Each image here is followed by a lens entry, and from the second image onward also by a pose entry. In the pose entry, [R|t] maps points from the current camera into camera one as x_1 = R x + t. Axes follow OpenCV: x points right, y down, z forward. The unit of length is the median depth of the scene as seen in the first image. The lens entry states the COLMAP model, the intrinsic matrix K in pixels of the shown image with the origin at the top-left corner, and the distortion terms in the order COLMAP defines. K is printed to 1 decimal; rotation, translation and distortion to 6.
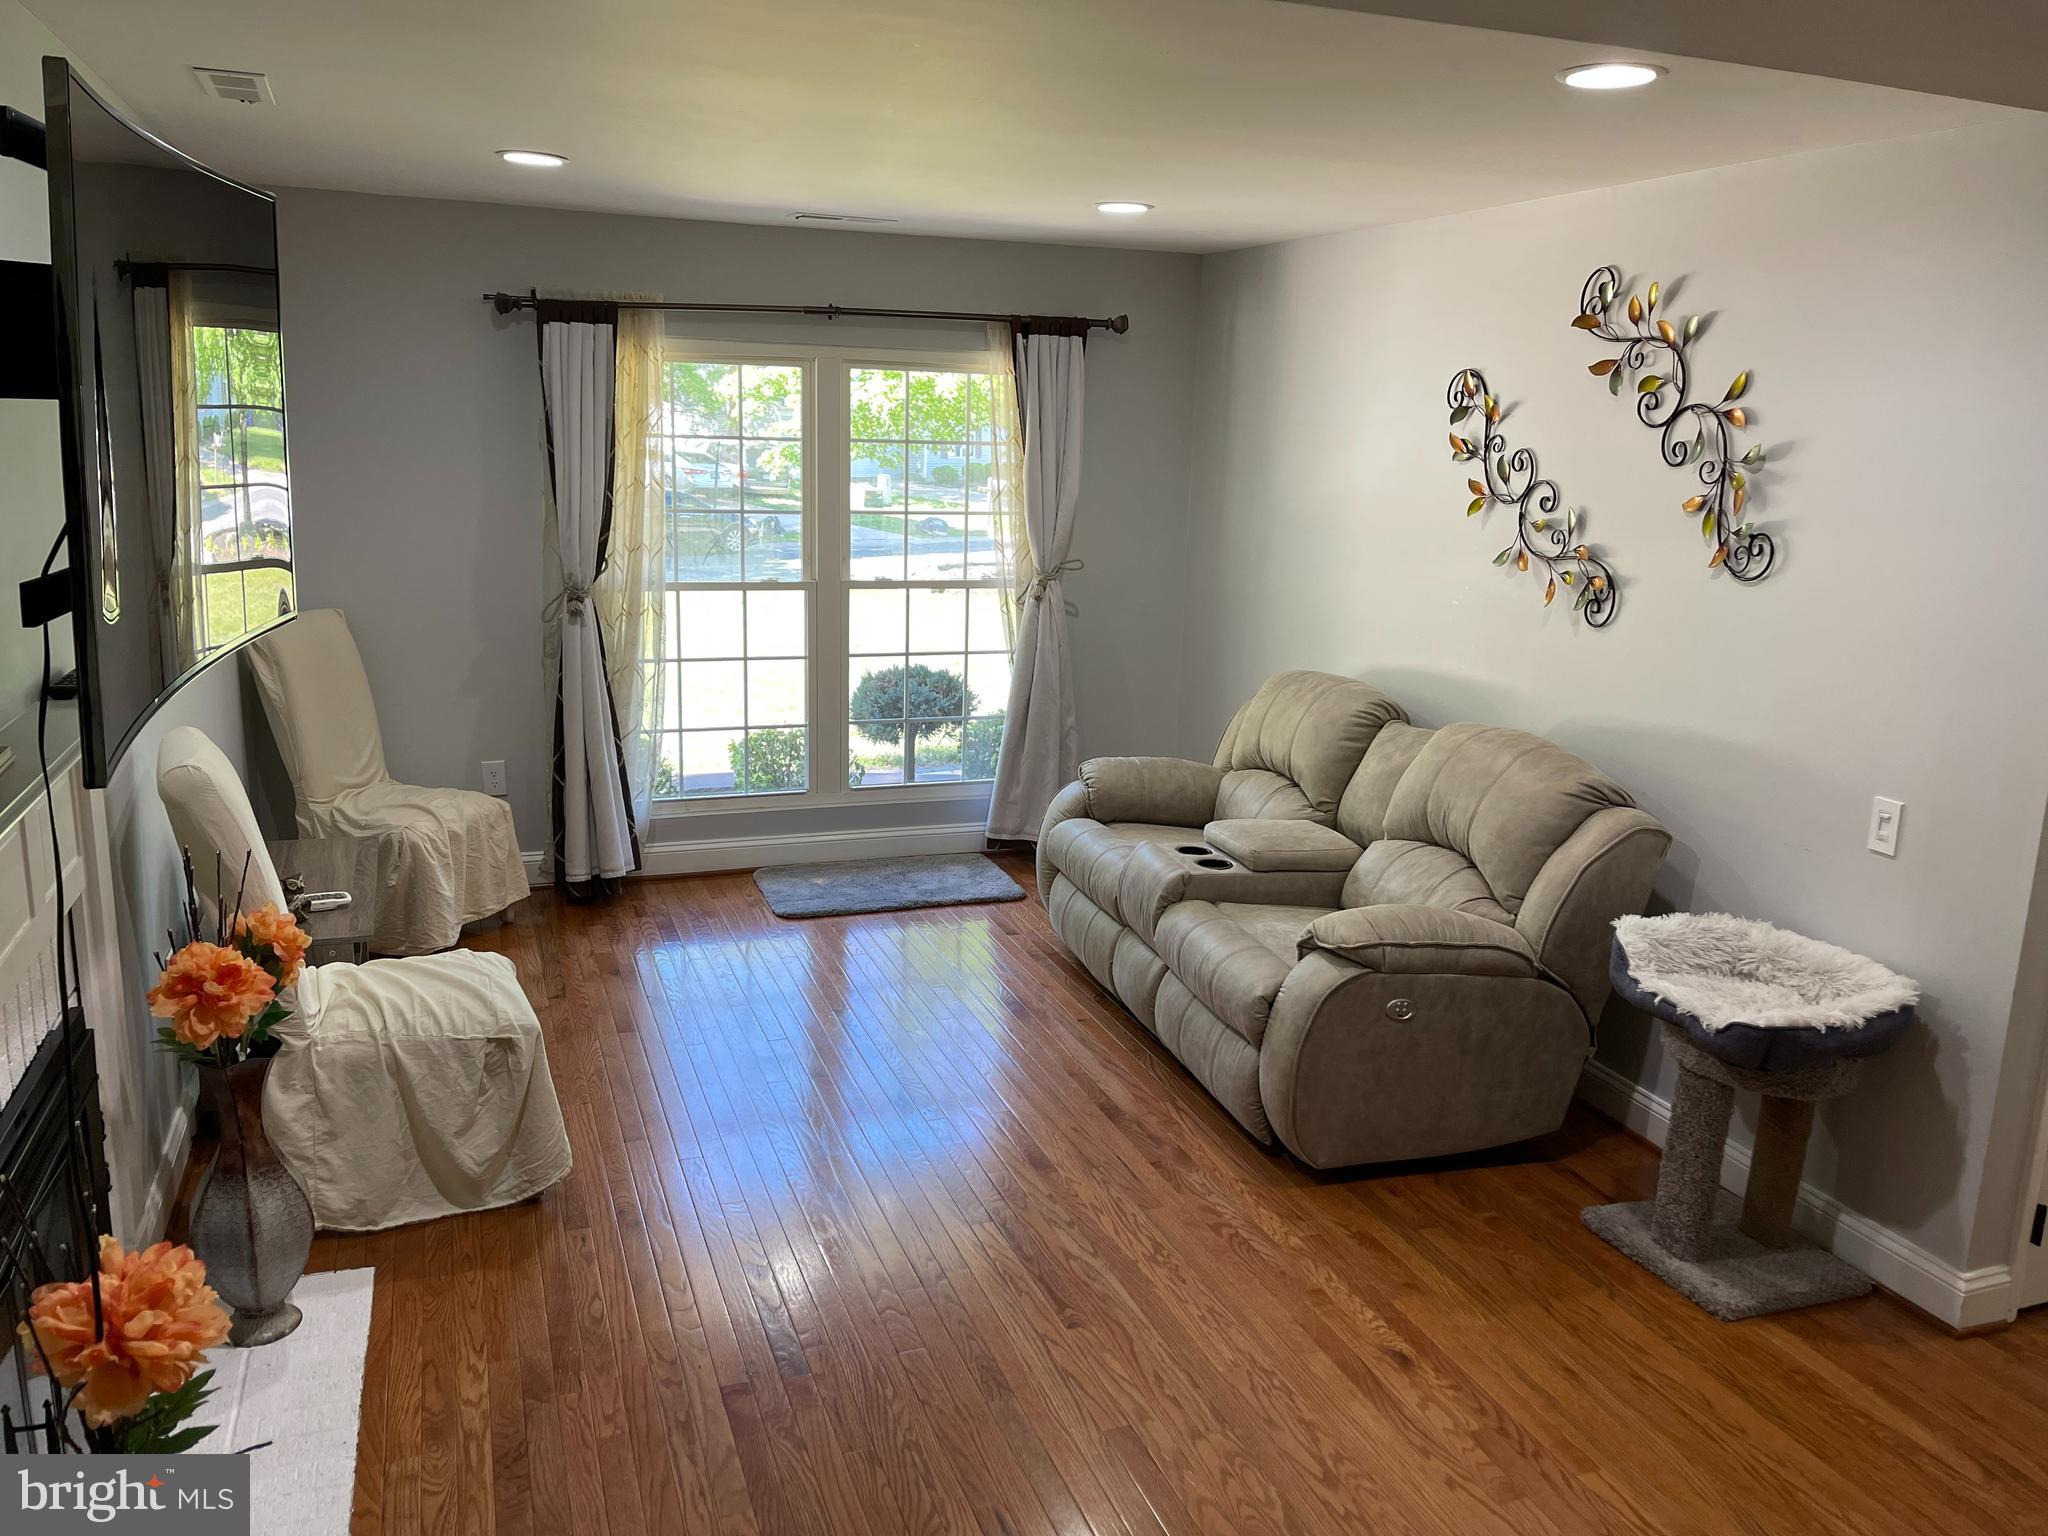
lens RADIAL K [[1555.6, 0, 1022.6], [0, 1555.6, 768.1], [0, 0, 1]] dist [0.047584, -0.053831]
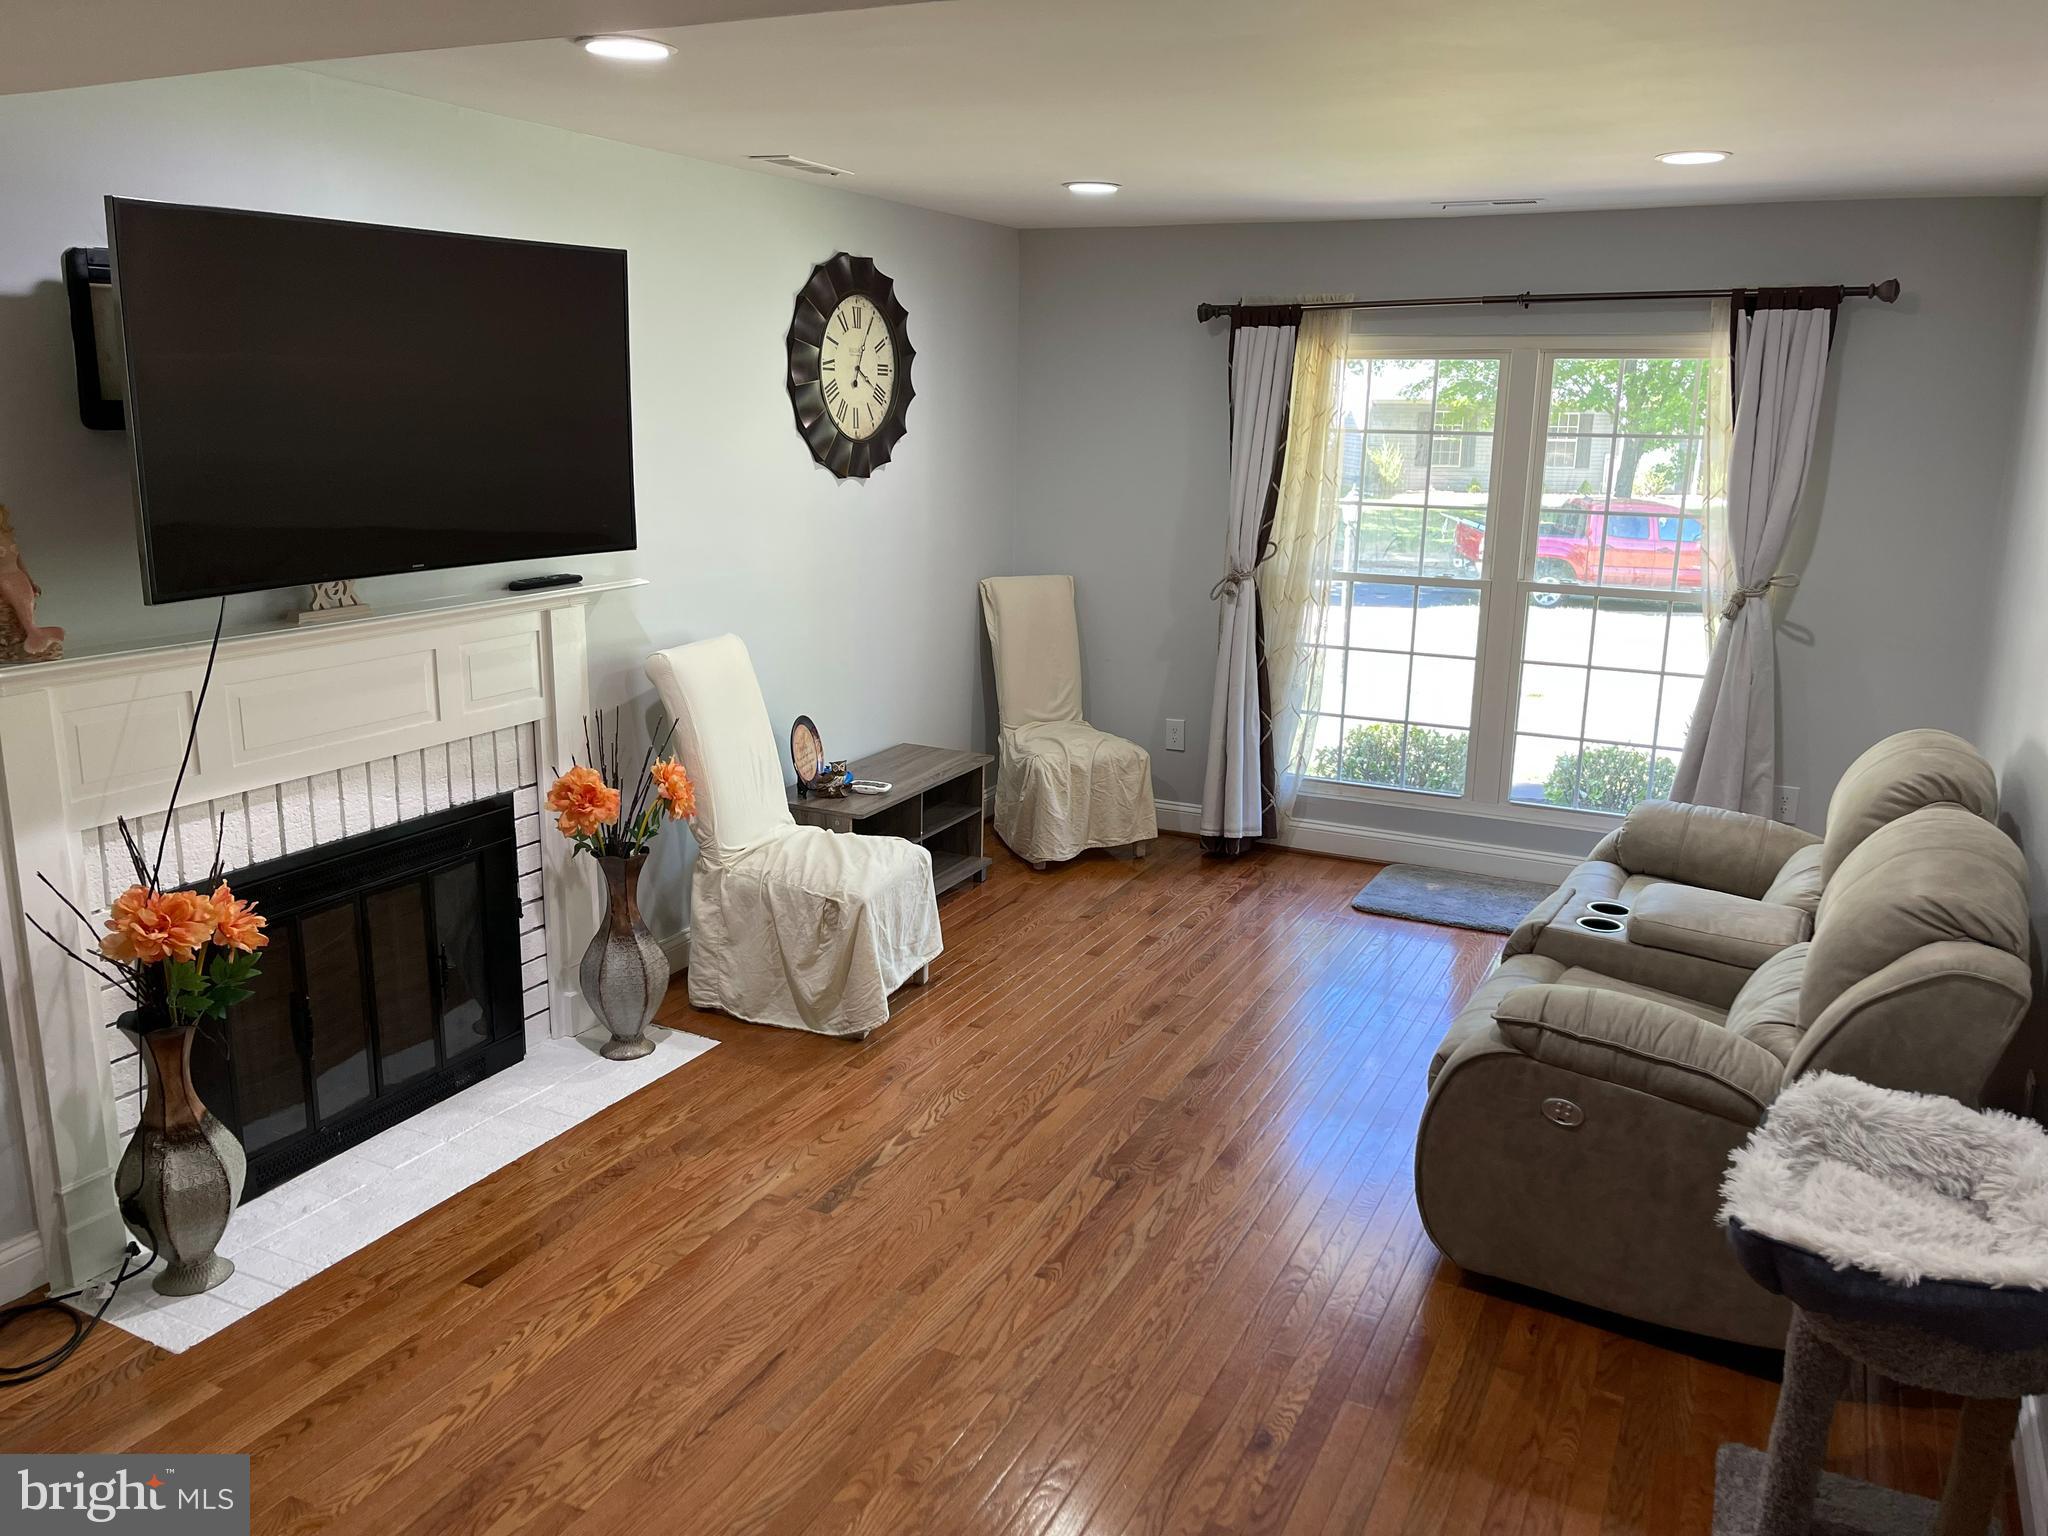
lens RADIAL K [[1555.6, 0, 1017.2], [0, 1555.6, 759.7], [0, 0, 1]] dist [0.047584, -0.053831]
pose [[0.688550, 0.148167, -0.709891, 0.411455], [-0.156684, 0.986179, 0.053859, -0.019170], [0.708060, 0.074144, 0.702249, 0.138761]]
